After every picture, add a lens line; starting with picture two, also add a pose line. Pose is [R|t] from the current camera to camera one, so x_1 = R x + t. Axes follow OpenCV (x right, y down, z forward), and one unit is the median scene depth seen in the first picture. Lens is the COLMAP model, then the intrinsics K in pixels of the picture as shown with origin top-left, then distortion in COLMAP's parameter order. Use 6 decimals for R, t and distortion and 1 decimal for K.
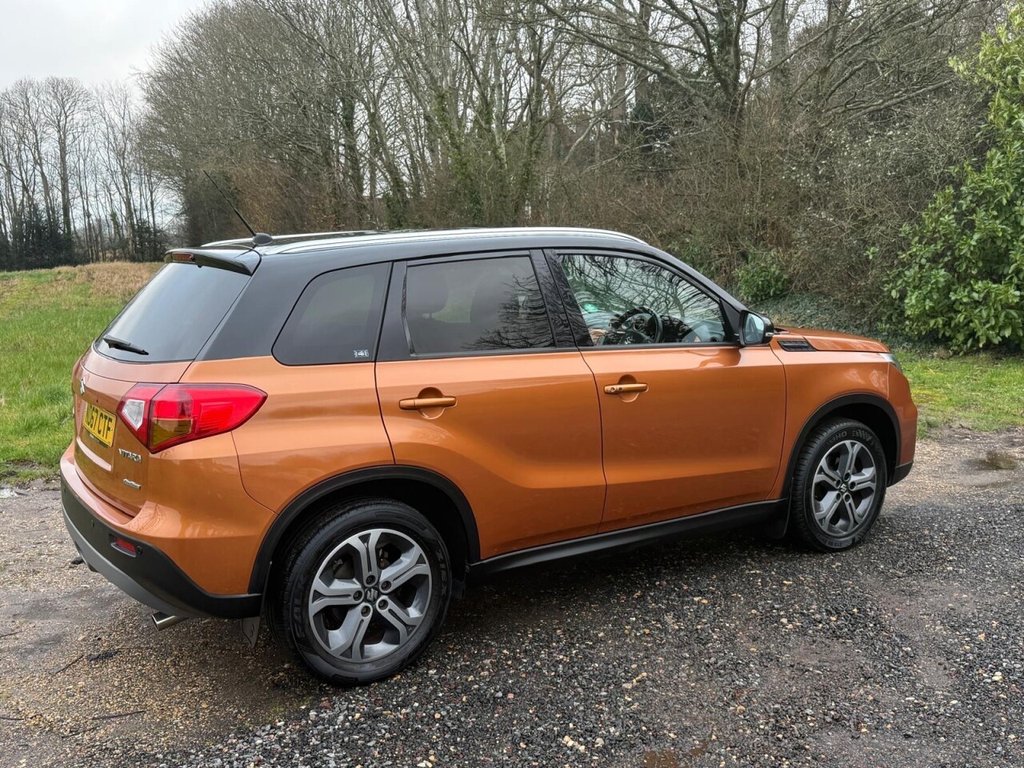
lens RADIAL K [[969.1, 0, 512.1], [0, 969.1, 389.0], [0, 0, 1]] dist [0.169706, -0.345663]
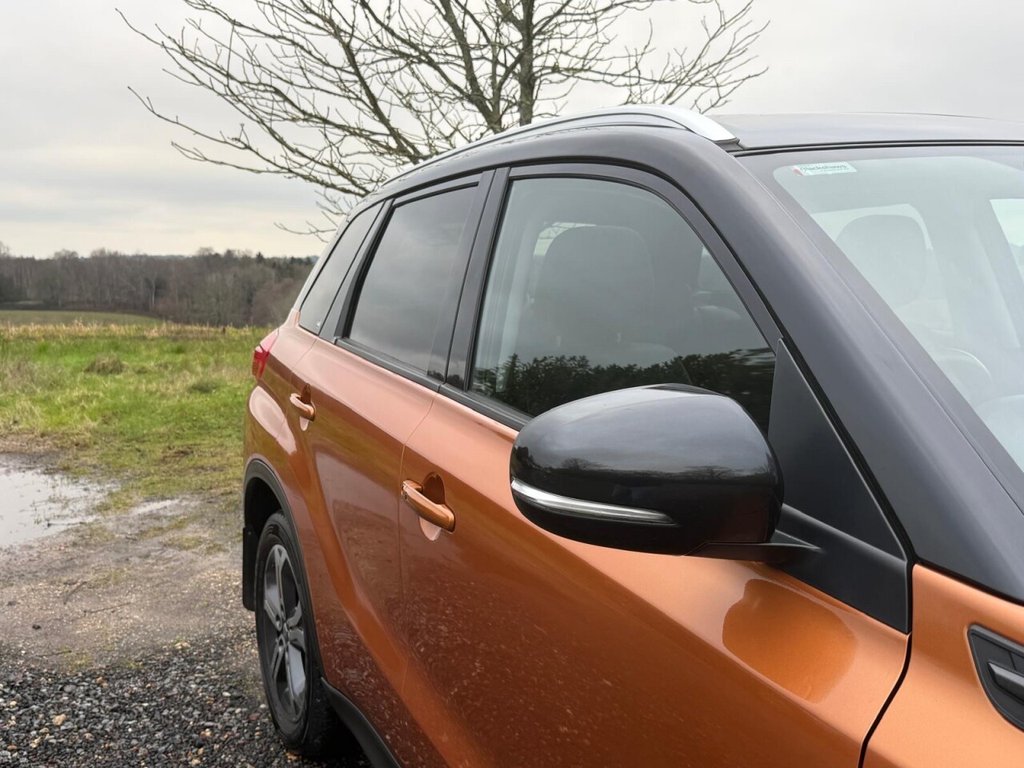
lens RADIAL K [[994.5, 0, 504.9], [0, 994.5, 385.0], [0, 0, 1]] dist [0.172121, -0.380146]
pose [[-0.122272, 0.157600, -0.979904, 0.424140], [-0.146613, 0.973612, 0.174883, -0.104269], [0.981608, 0.165050, -0.095939, 0.873714]]
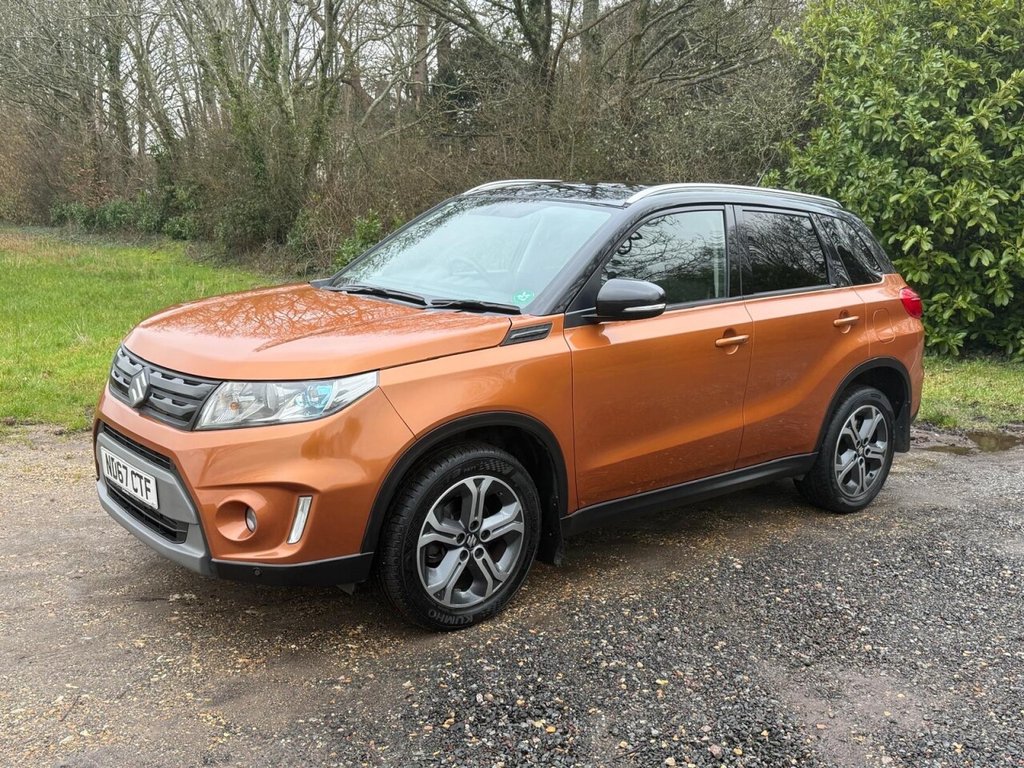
lens RADIAL K [[989.6, 0, 517.4], [0, 989.6, 389.8], [0, 0, 1]] dist [0.175764, -0.367616]
pose [[0.978553, 0.004722, 0.205942, 0.029768], [-0.008973, 0.999765, 0.019712, -0.021294], [-0.205800, -0.021137, 0.978366, 0.302073]]
